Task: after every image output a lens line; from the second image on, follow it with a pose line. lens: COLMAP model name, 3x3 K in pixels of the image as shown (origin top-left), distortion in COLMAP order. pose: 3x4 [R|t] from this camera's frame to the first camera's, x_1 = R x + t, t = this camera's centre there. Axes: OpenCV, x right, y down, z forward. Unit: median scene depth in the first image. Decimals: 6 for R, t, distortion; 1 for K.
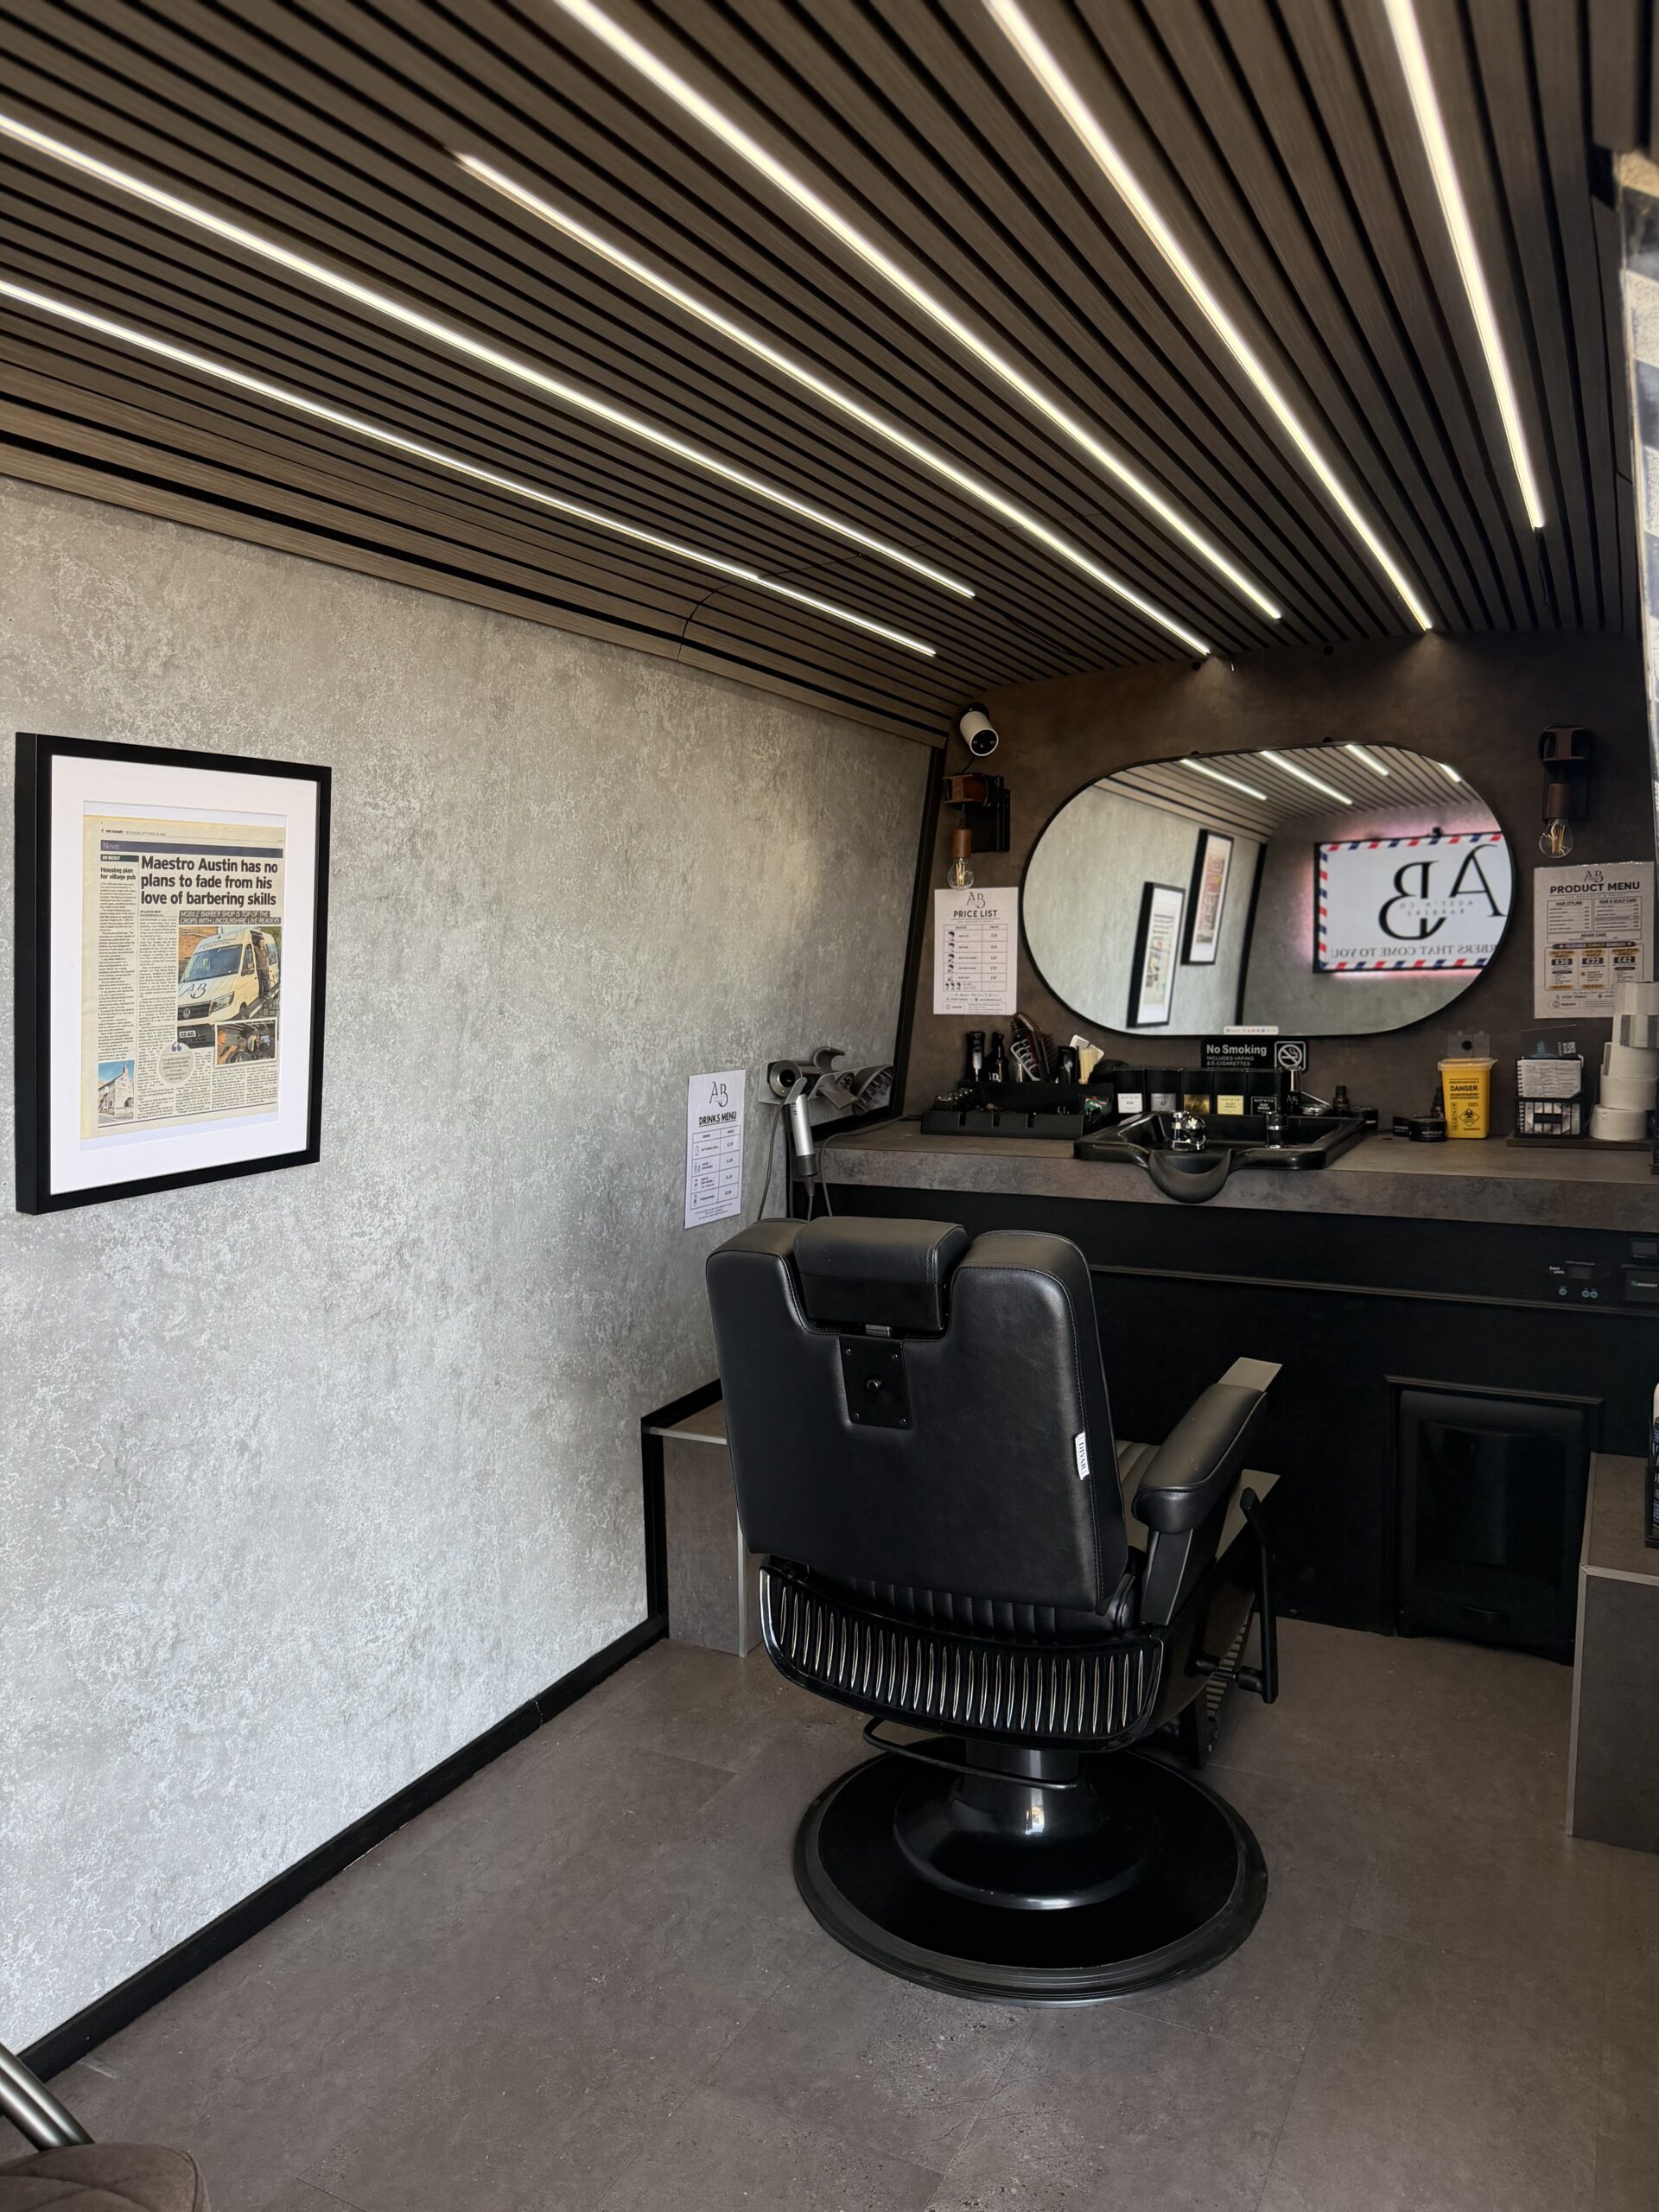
lens RADIAL K [[1564.5, 0, 829.5], [0, 1564.5, 1106.0], [0, 0, 1]] dist [0.000609, -0.007719]
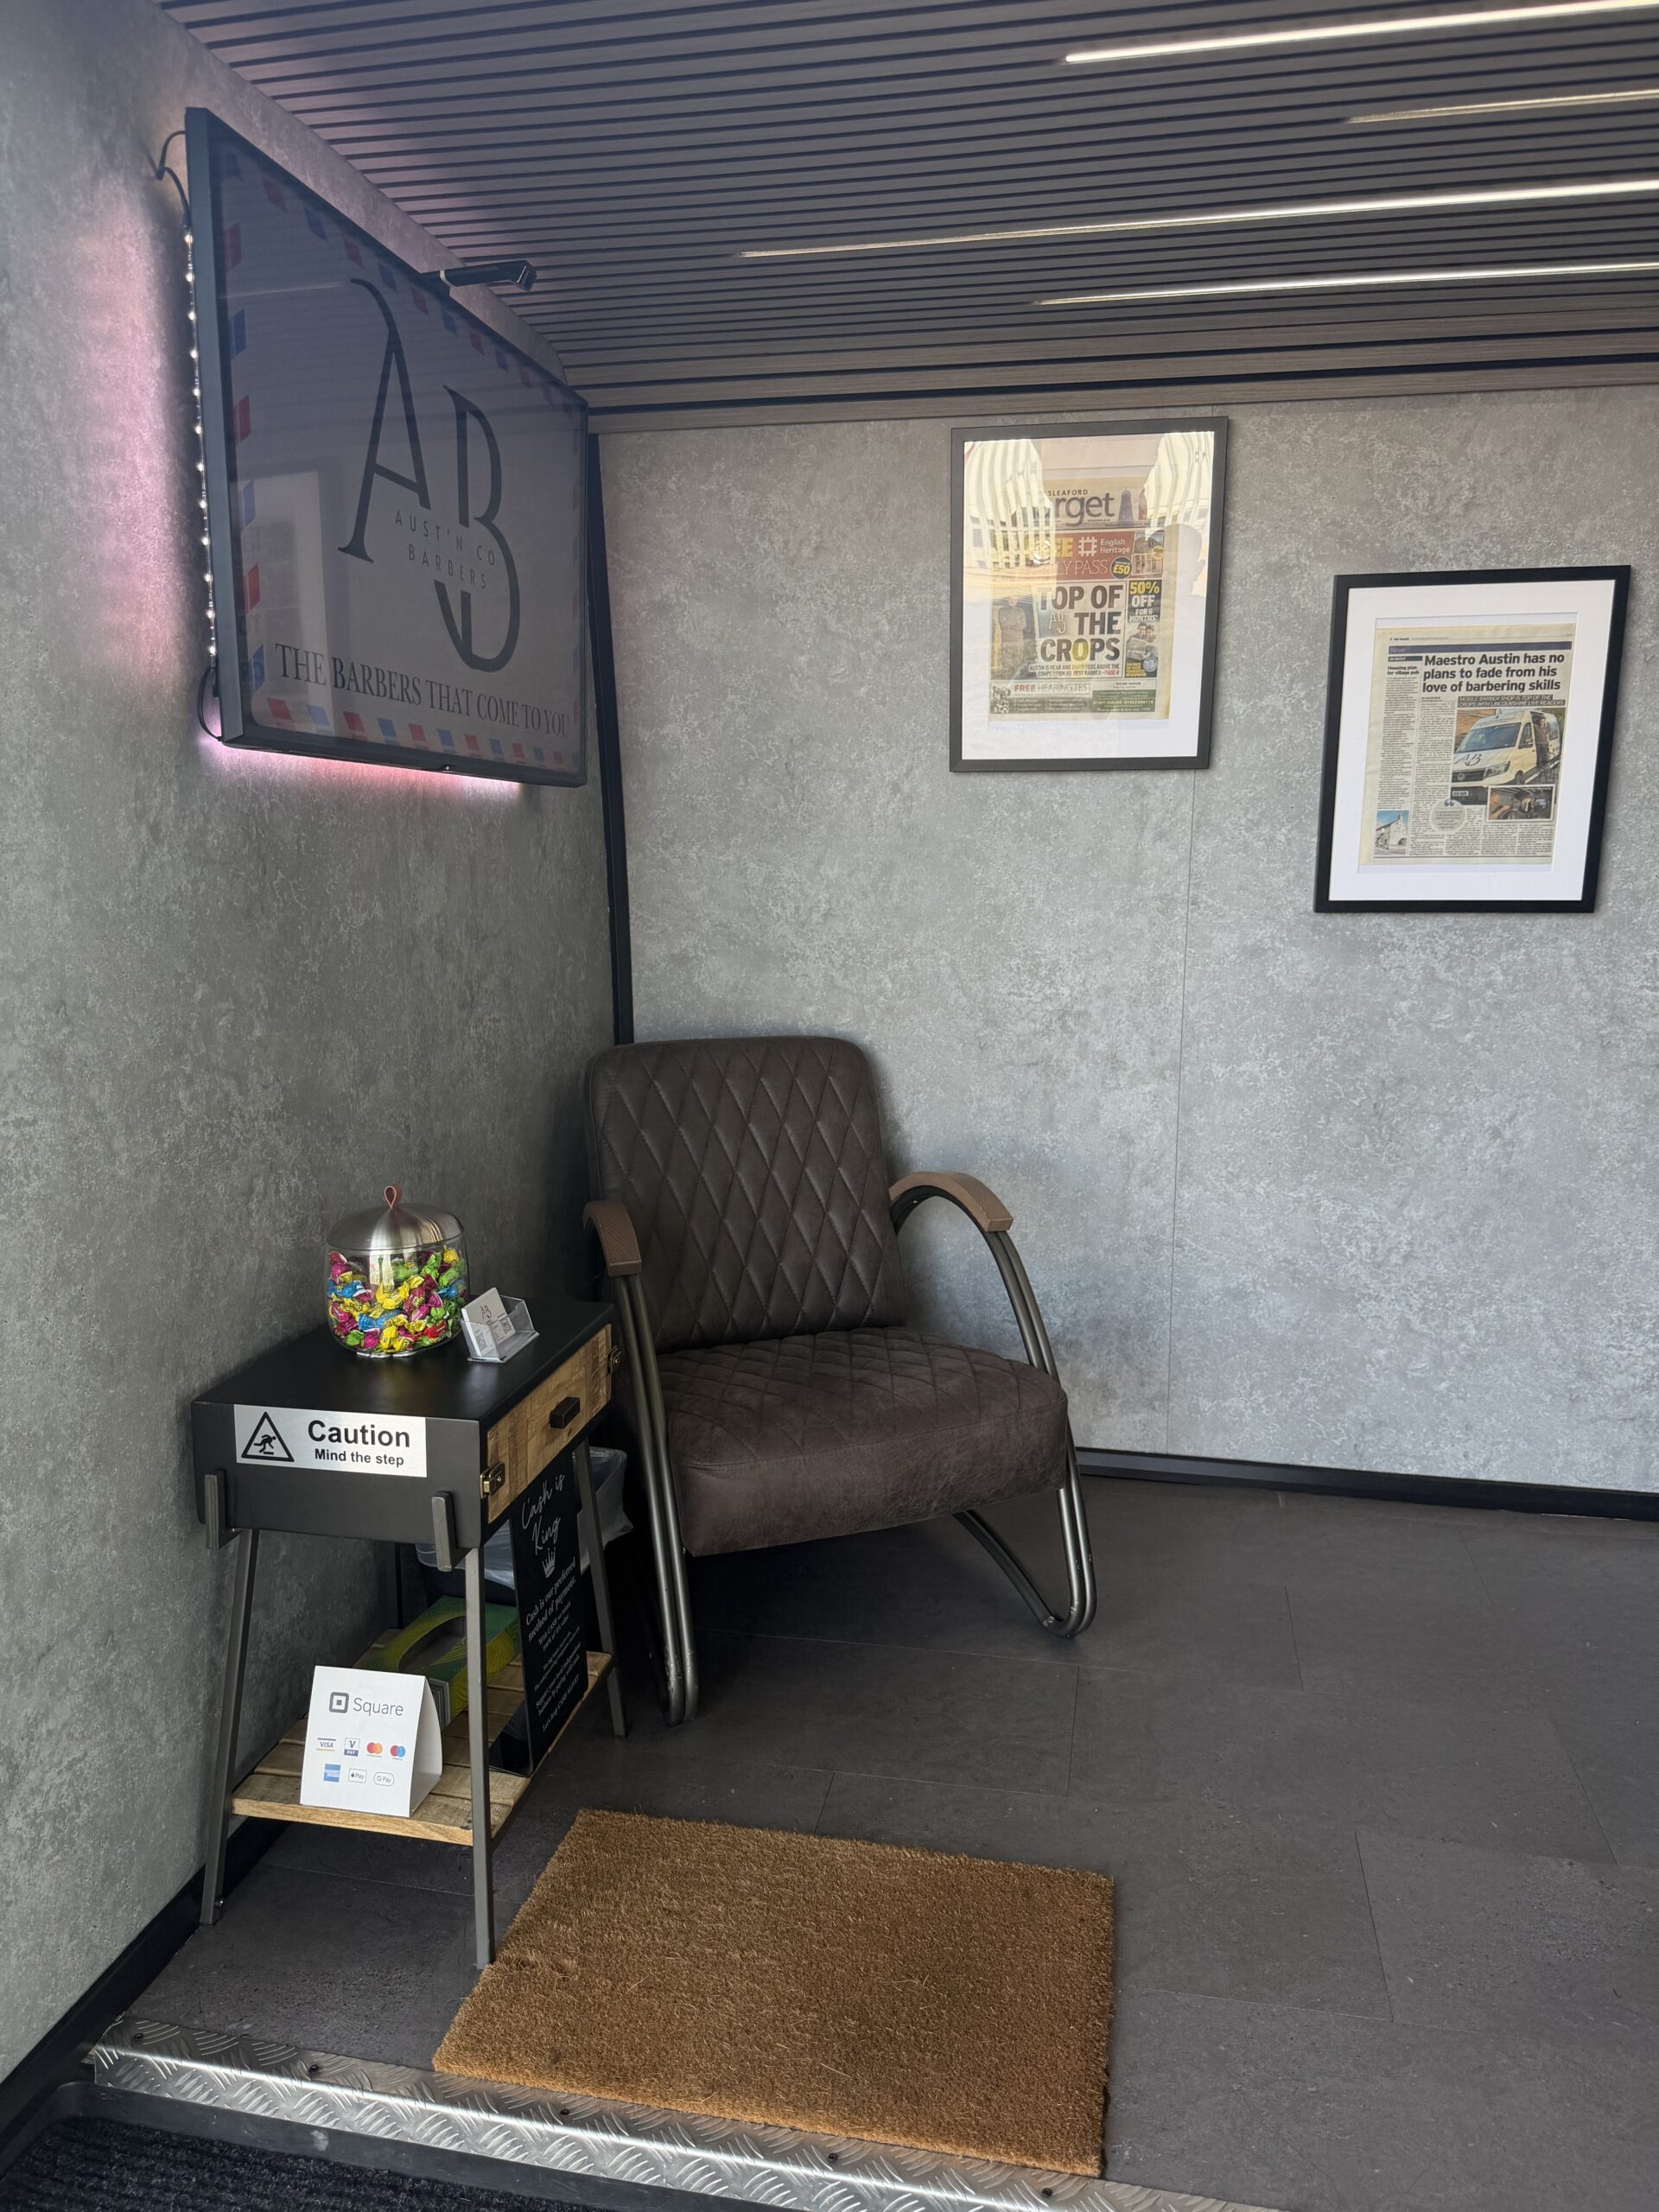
lens RADIAL K [[1564.5, 0, 829.5], [0, 1564.5, 1106.0], [0, 0, 1]] dist [0.000609, -0.007719]
pose [[0.291281, 0.170081, -0.941397, 0.707762], [-0.107244, 0.983671, 0.144536, 0.078170], [0.950607, 0.058859, 0.304765, 0.114078]]
